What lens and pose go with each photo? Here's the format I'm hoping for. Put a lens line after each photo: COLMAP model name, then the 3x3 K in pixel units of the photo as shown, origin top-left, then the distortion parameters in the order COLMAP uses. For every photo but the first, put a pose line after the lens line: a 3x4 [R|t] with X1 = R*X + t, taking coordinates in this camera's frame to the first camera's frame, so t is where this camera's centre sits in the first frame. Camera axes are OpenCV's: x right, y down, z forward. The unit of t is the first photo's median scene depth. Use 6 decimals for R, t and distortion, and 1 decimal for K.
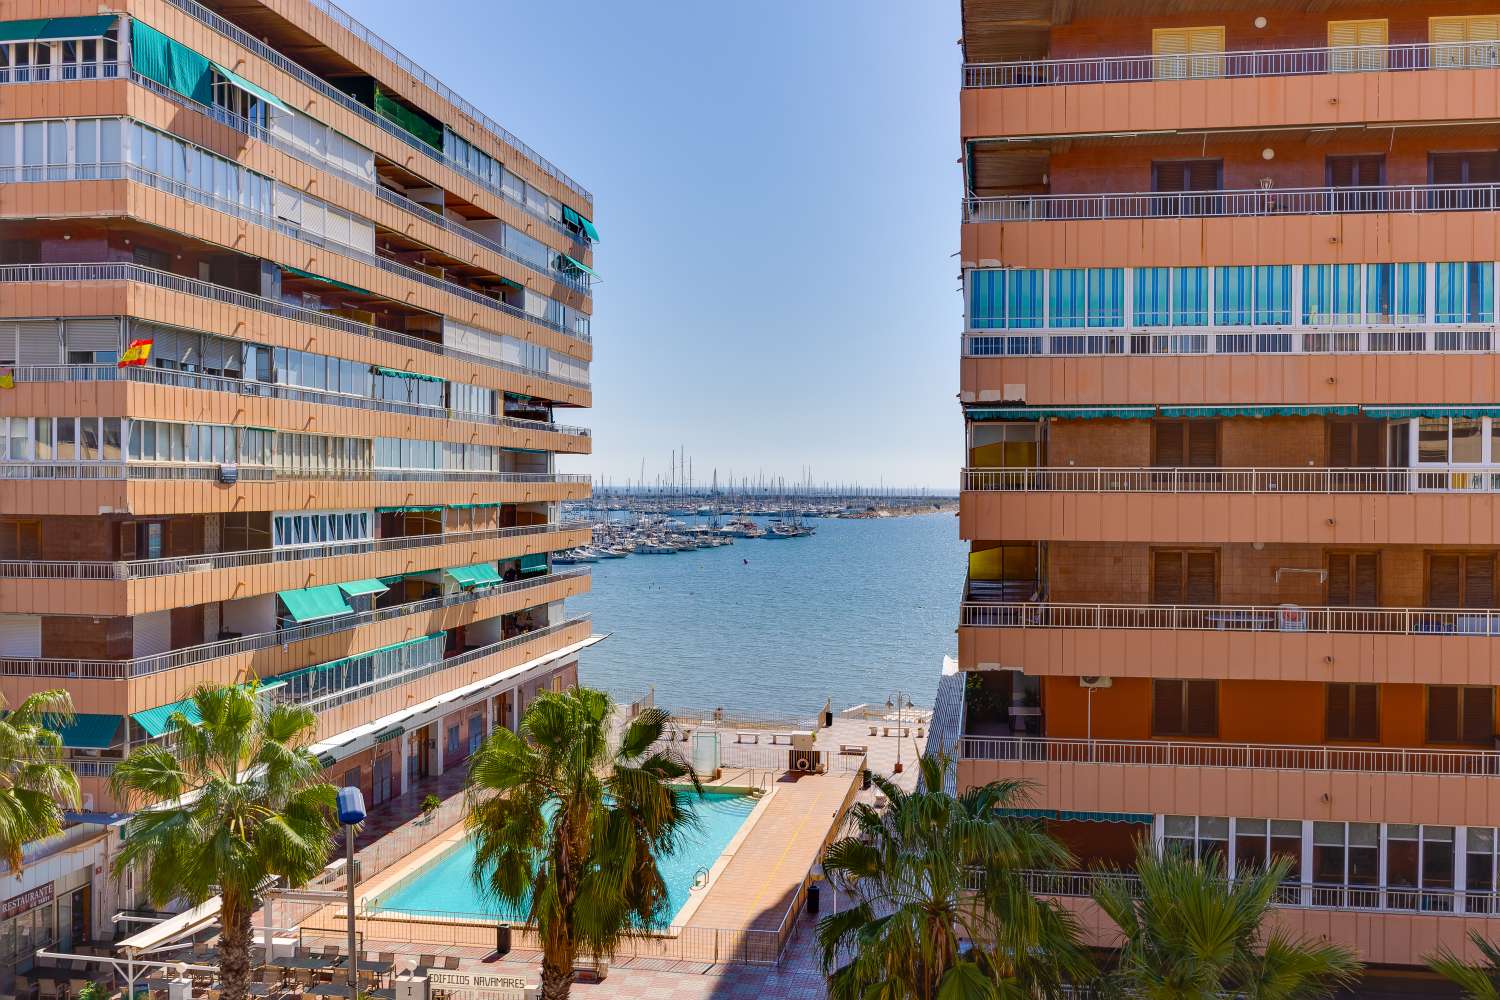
lens RADIAL K [[1423.6, 0, 752.1], [0, 1423.6, 499.5], [0, 0, 1]] dist [-0.012921, 0.000000]
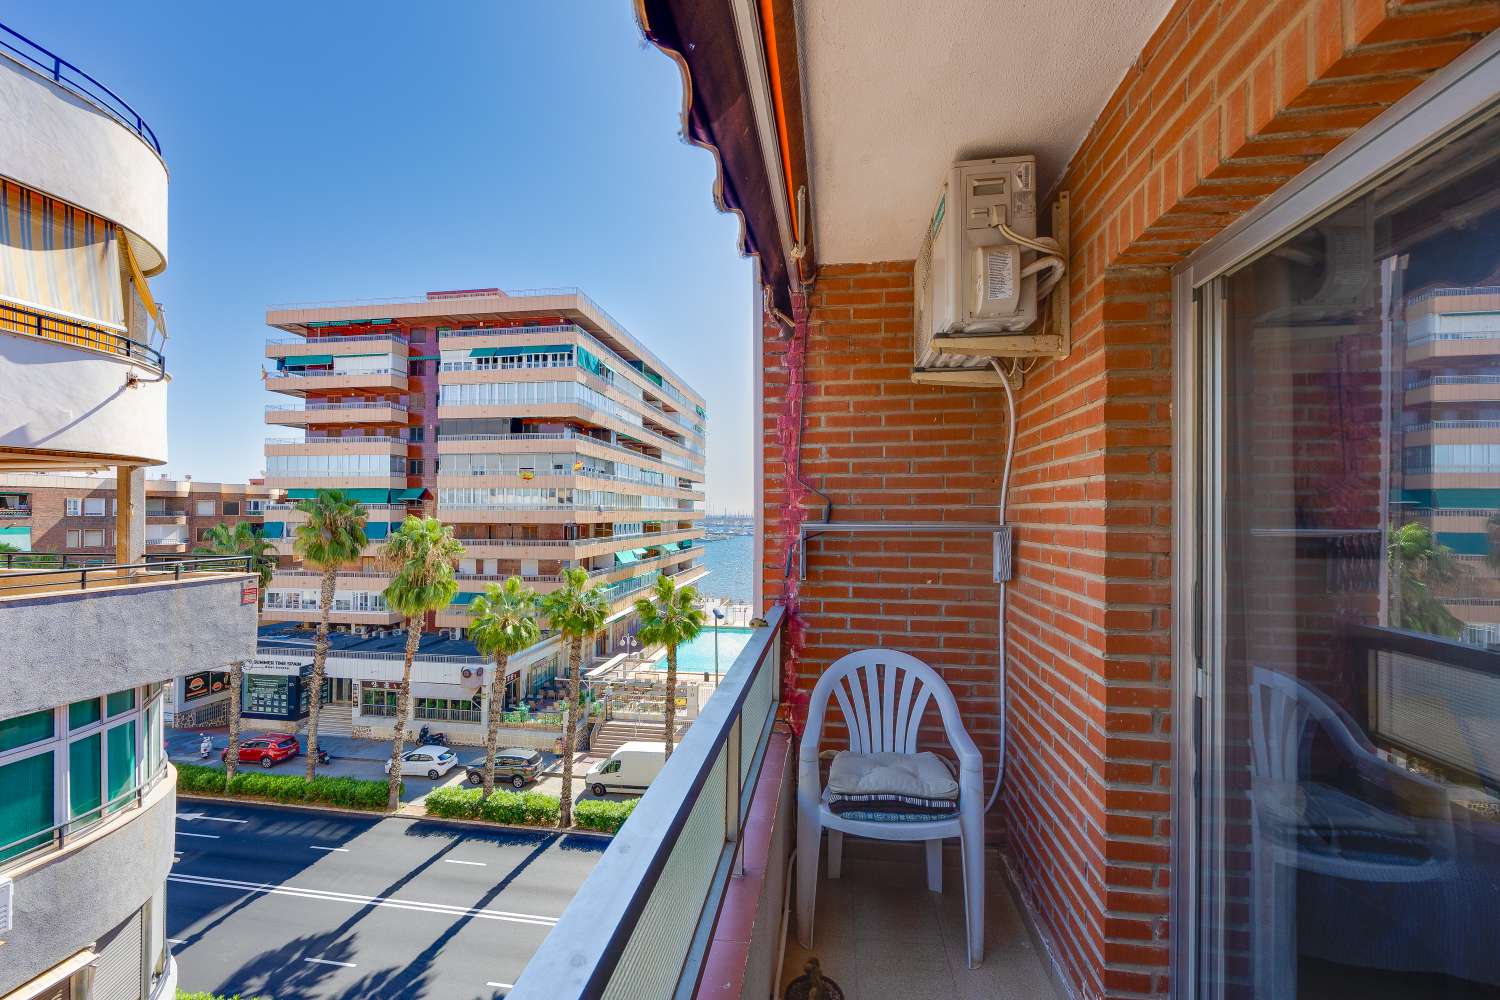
lens RADIAL K [[607.1, 0, 745.6], [0, 607.1, 504.7], [0, 0, 1]] dist [-0.001381, -0.000329]
pose [[0.999693, -0.002079, 0.024681, -0.137104], [0.002692, 0.999688, -0.024834, 0.004302], [-0.024622, 0.024893, 0.999387, -0.194865]]
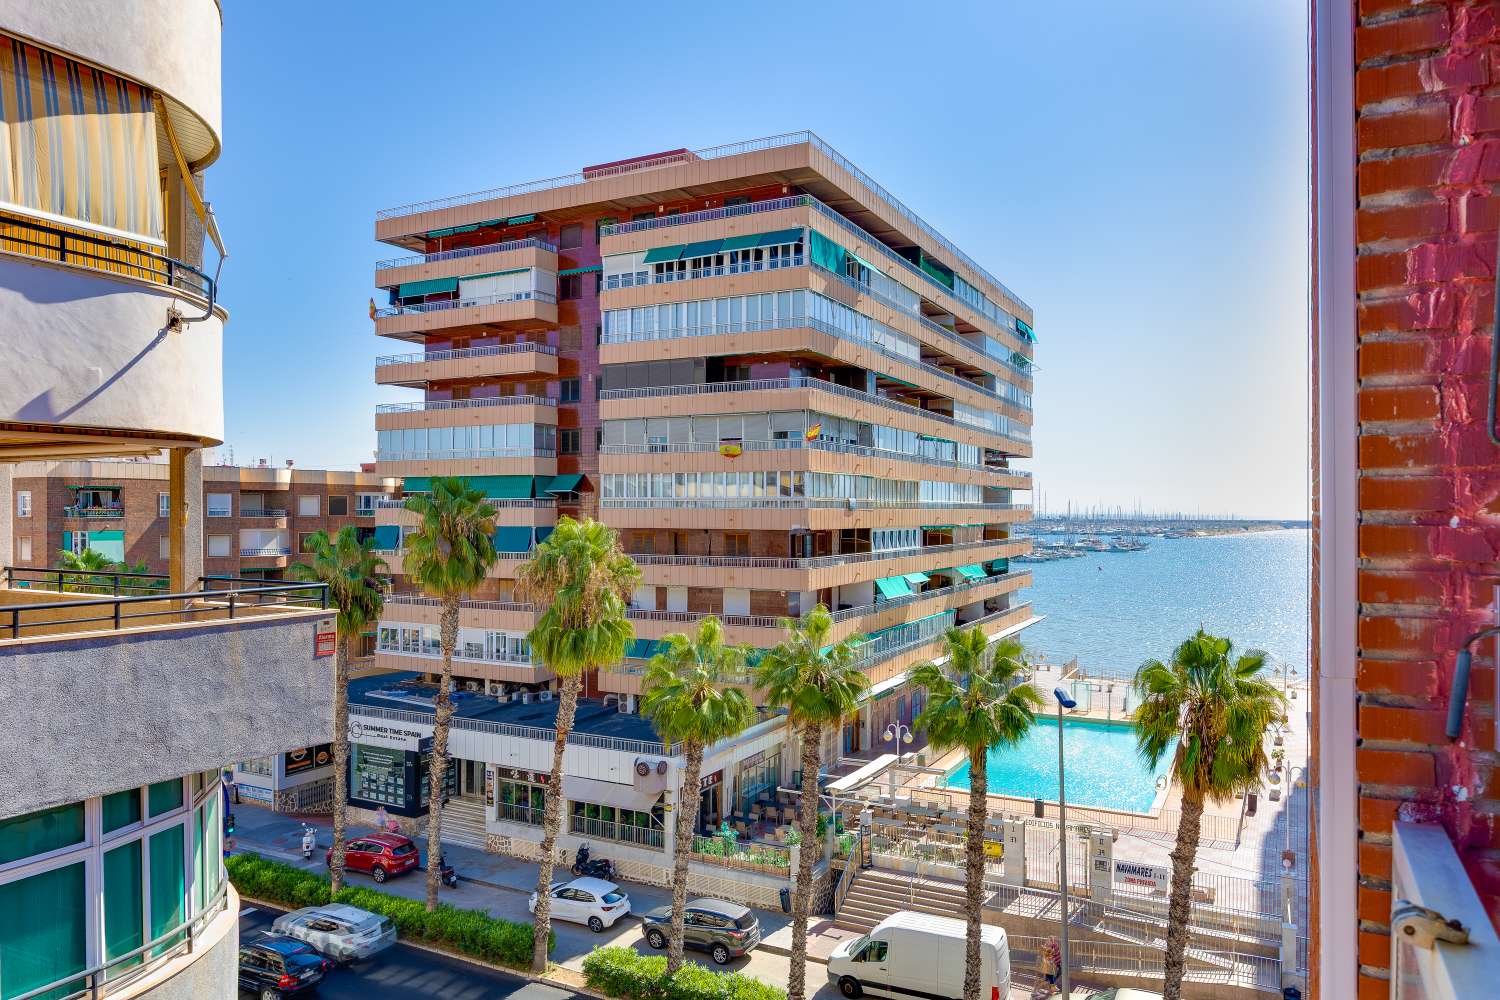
lens RADIAL K [[1034.1, 0, 740.9], [0, 1034.1, 508.0], [0, 0, 1]] dist [-0.002432, 0.006724]
pose [[0.951150, -0.004982, -0.308688, -0.145104], [0.000520, 0.999894, -0.014533, 0.002614], [0.308728, 0.013662, 0.951052, -0.165545]]
